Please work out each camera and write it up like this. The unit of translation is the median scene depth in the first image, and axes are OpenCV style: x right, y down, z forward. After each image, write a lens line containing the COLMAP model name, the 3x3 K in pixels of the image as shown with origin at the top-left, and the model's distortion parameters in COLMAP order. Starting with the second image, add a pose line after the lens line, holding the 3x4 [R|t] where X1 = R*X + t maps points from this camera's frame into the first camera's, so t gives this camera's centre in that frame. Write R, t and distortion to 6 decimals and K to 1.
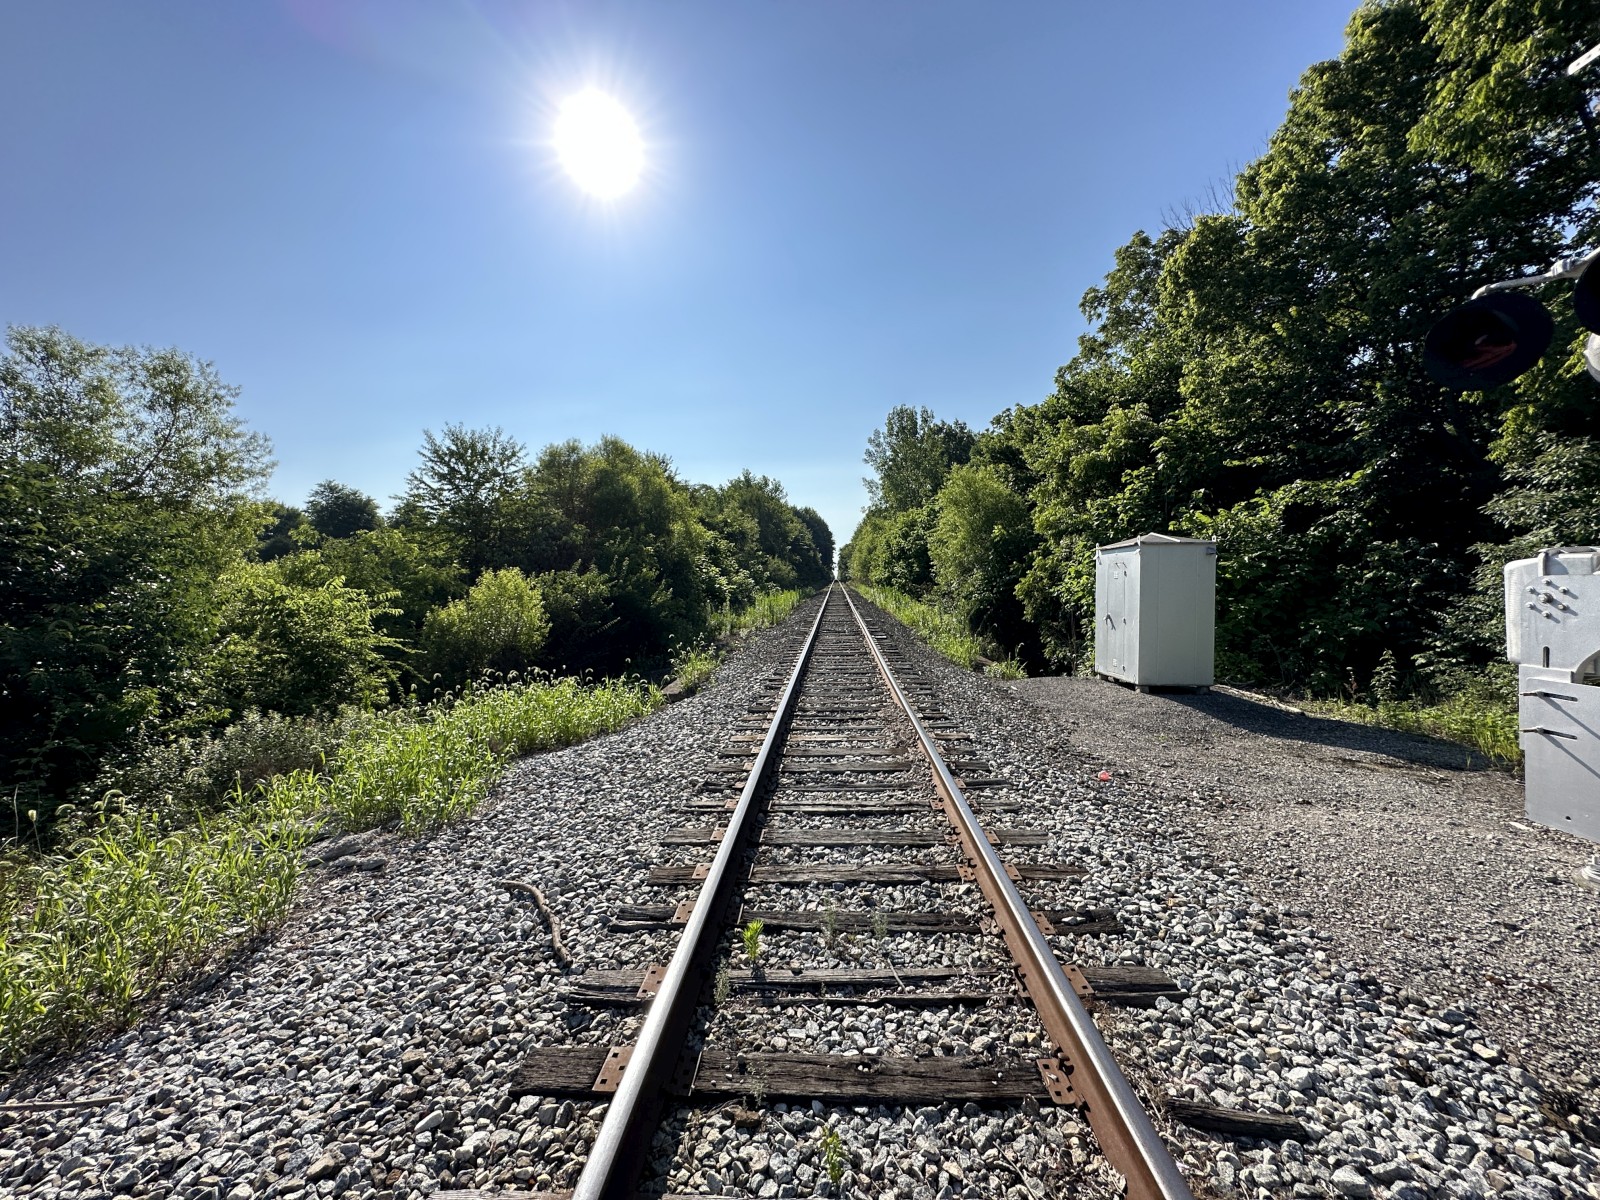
lens RADIAL K [[640.3, 0, 800.8], [0, 640.3, 601.5], [0, 0, 1]] dist [-0.002165, 0.000199]
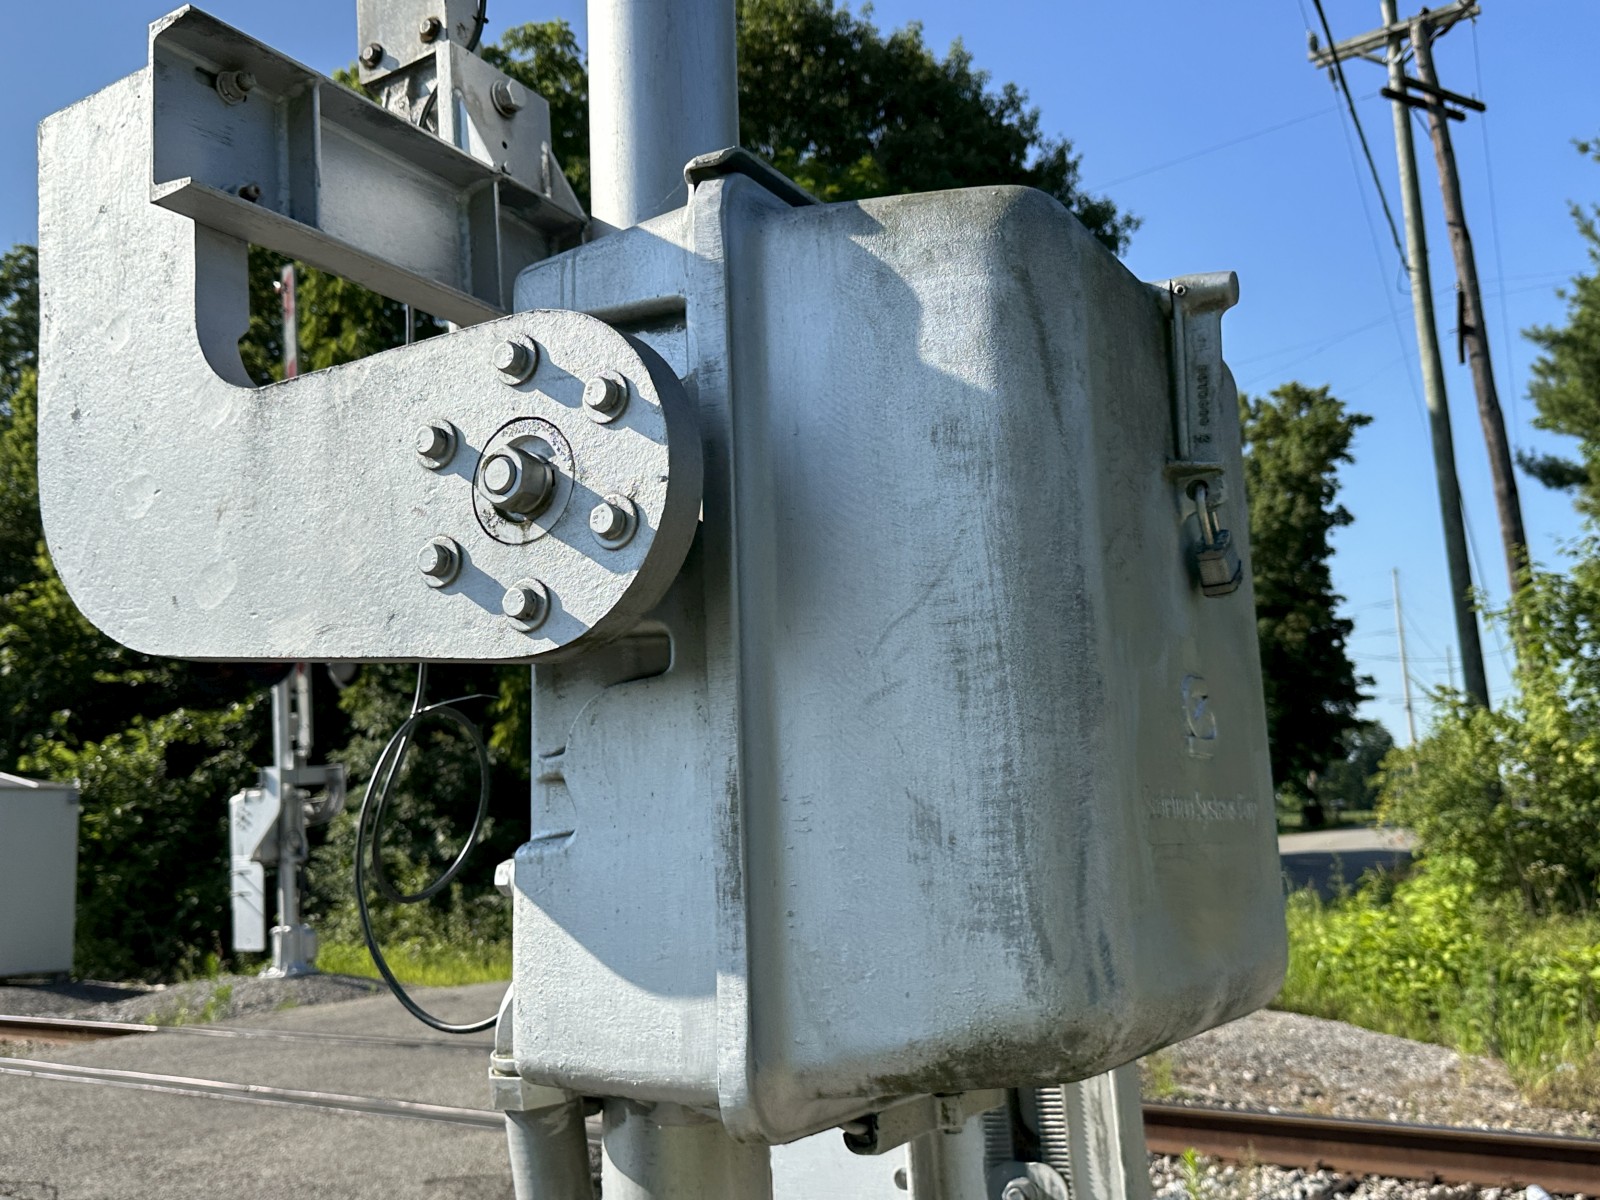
lens RADIAL K [[1567.1, 0, 792.8], [0, 1567.1, 588.1], [0, 0, 1]] dist [0.005053, -0.007551]
pose [[0.549982, 0.122997, 0.826070, -0.411298], [0.062865, 0.980193, -0.187800, 0.070324], [-0.832807, 0.155218, 0.531357, -0.663150]]
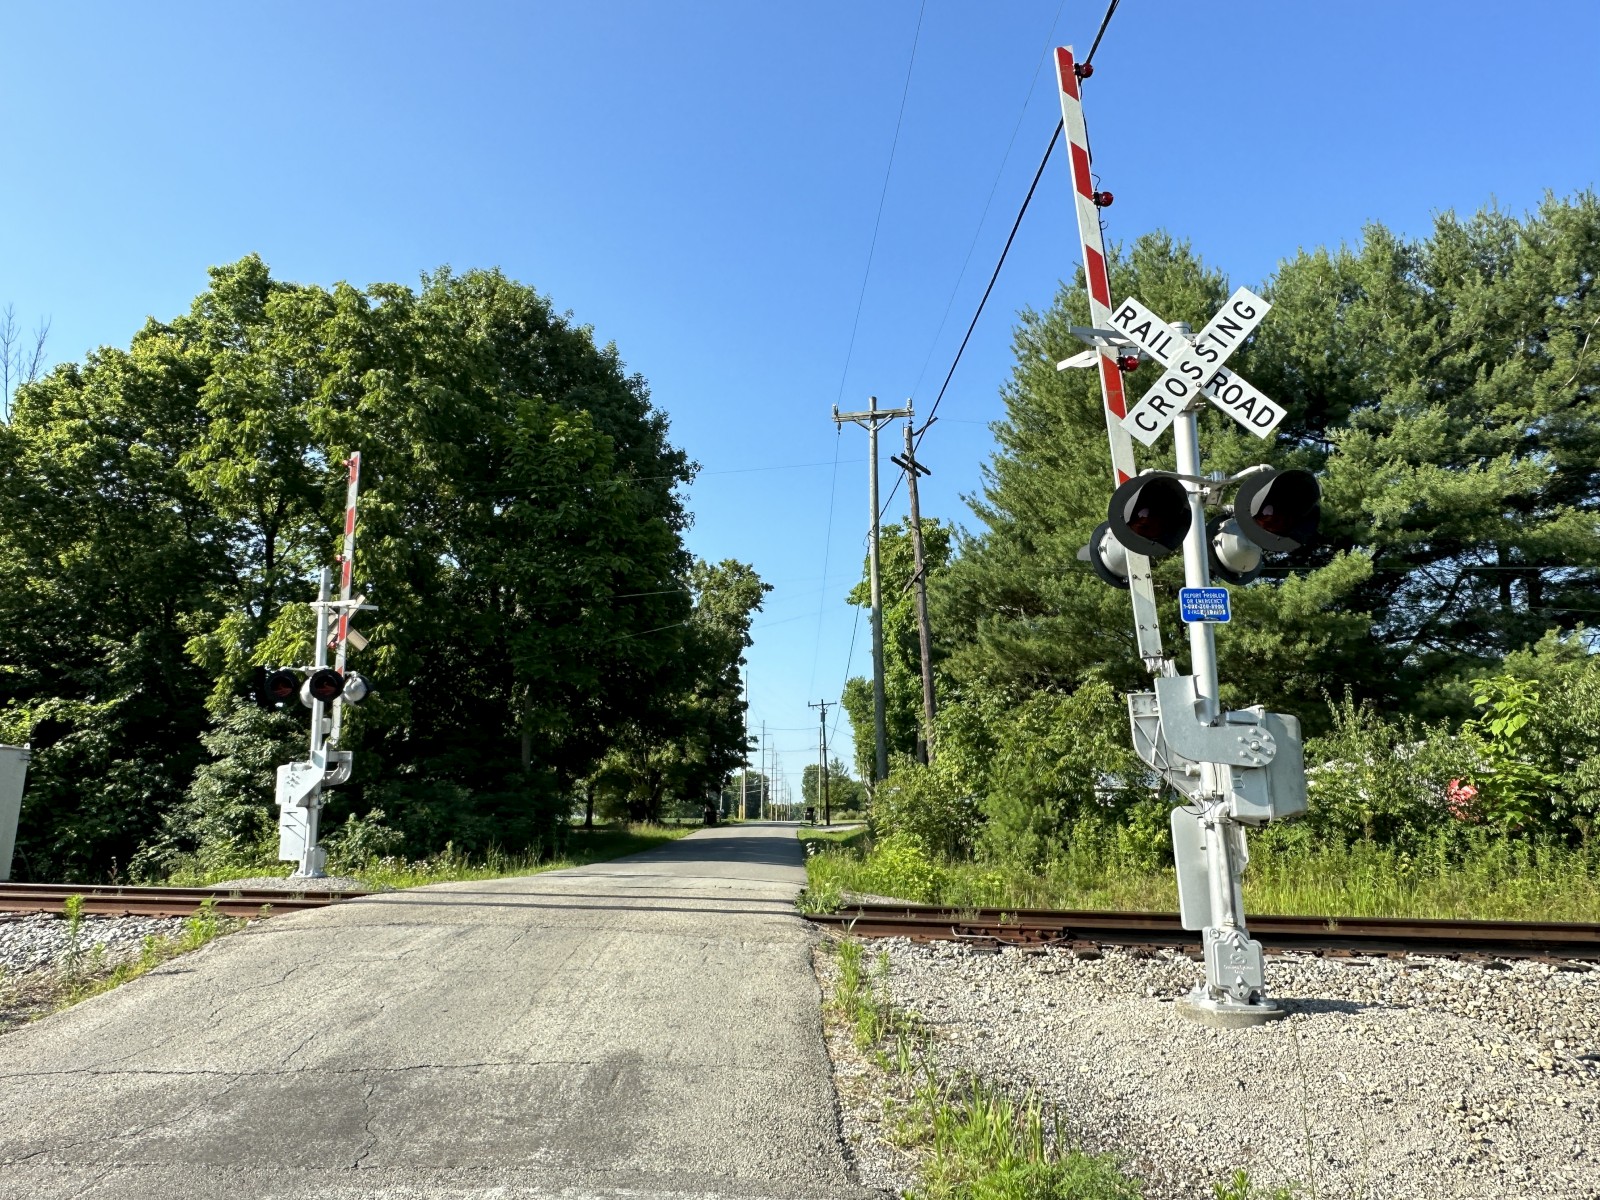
lens RADIAL K [[1048.8, 0, 809.7], [0, 1048.8, 595.3], [0, 0, 1]] dist [-0.003158, -0.001909]
pose [[0.120185, 0.224087, 0.967130, -0.832922], [0.028580, 0.973007, -0.229000, 0.084944], [-0.992340, 0.055163, 0.110536, -0.477290]]
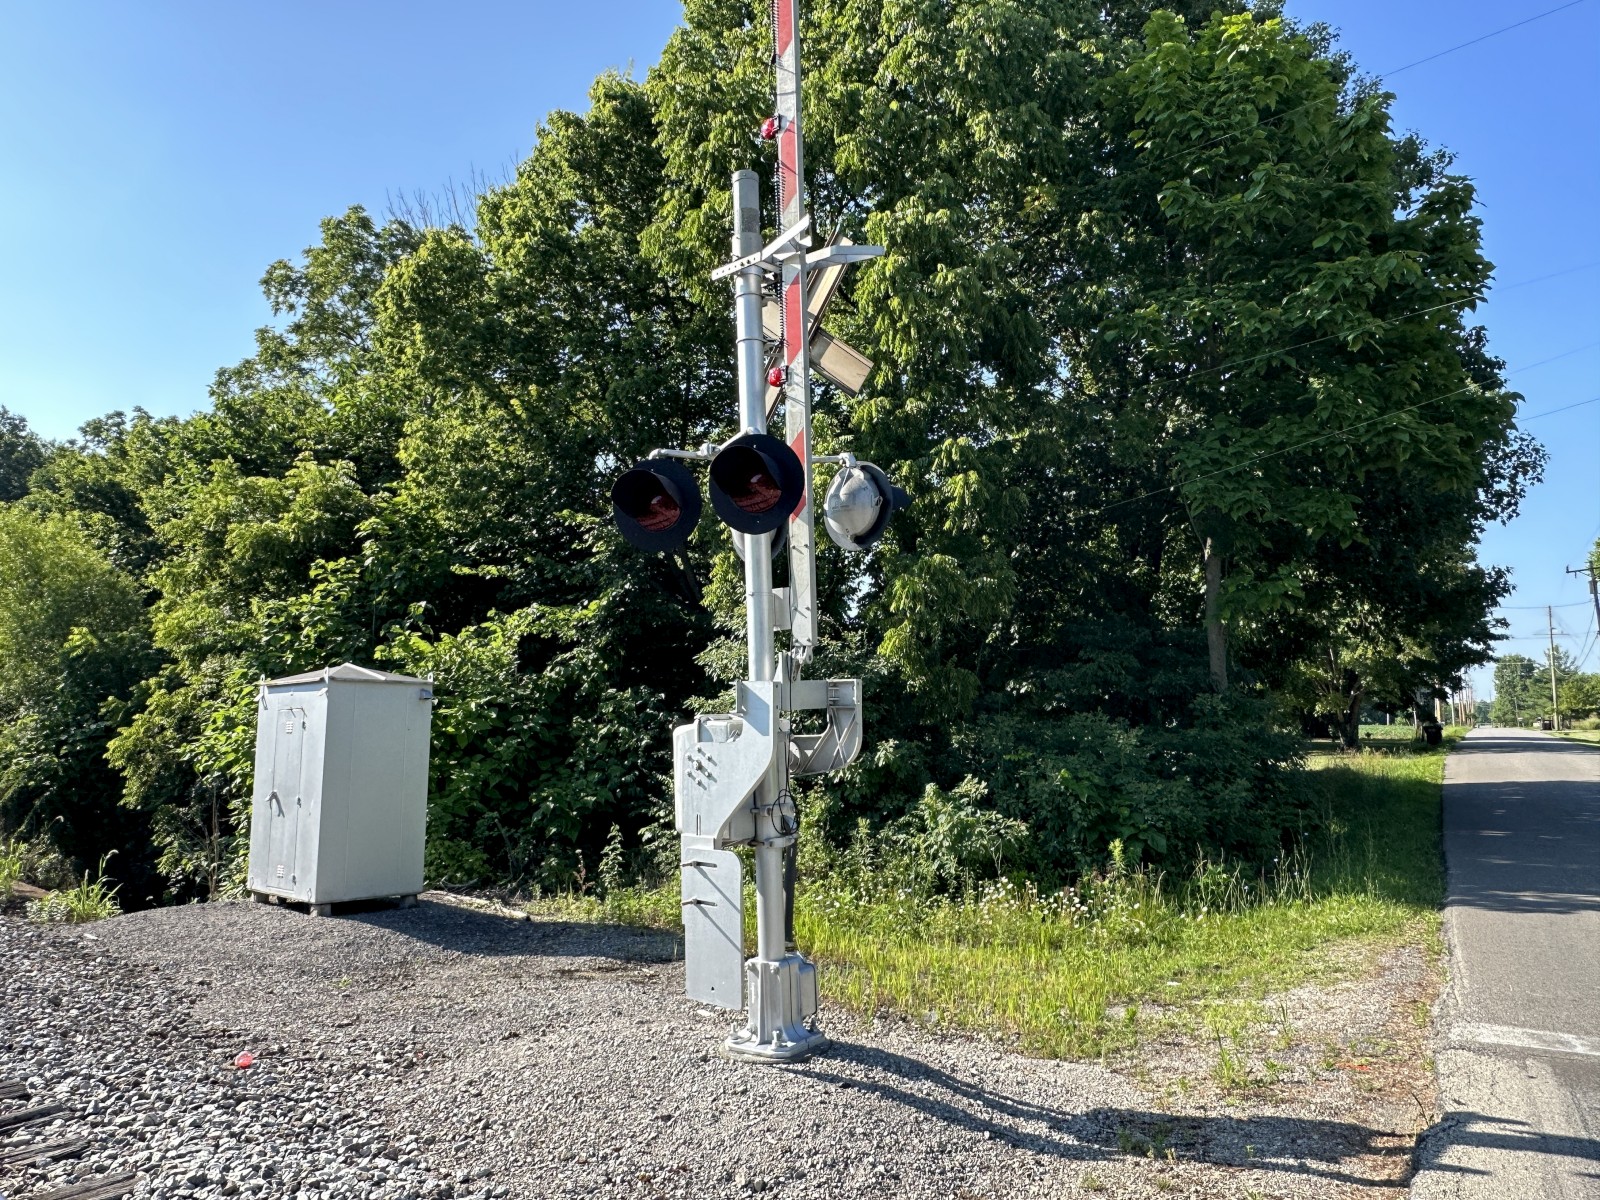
lens RADIAL K [[1085.6, 0, 800.0], [0, 1085.6, 600.0], [0, 0, 1]] dist [-0.000310, -0.000146]
pose [[0.632271, 0.101473, 0.768074, -0.017356], [0.015808, 0.989489, -0.143738, -0.003550], [-0.774586, 0.103023, 0.624021, -0.053863]]
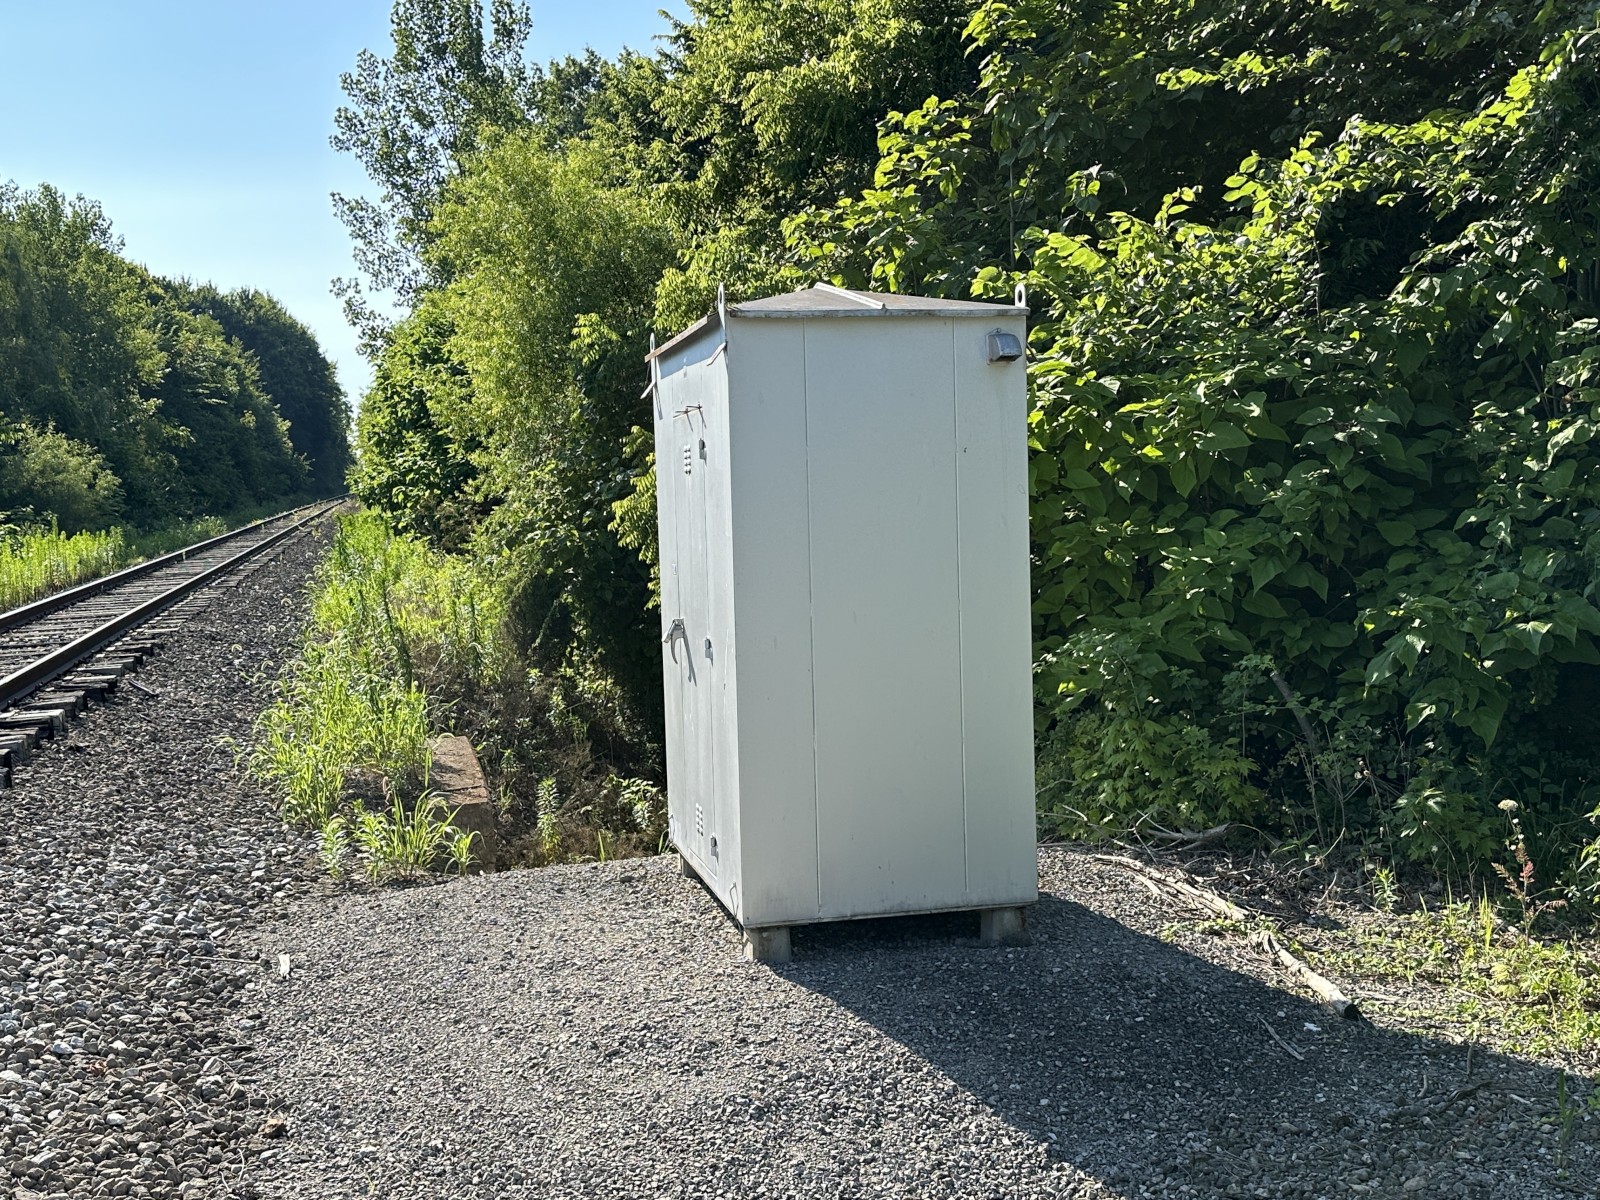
lens RADIAL K [[1616.3, 0, 800.0], [0, 1616.3, 600.0], [0, 0, 1]] dist [0.210275, -0.488245]
pose [[0.955398, -0.048080, 0.291381, 0.307509], [0.037883, 0.998459, 0.040541, -0.009600], [-0.292882, -0.027695, 0.955748, 0.350513]]
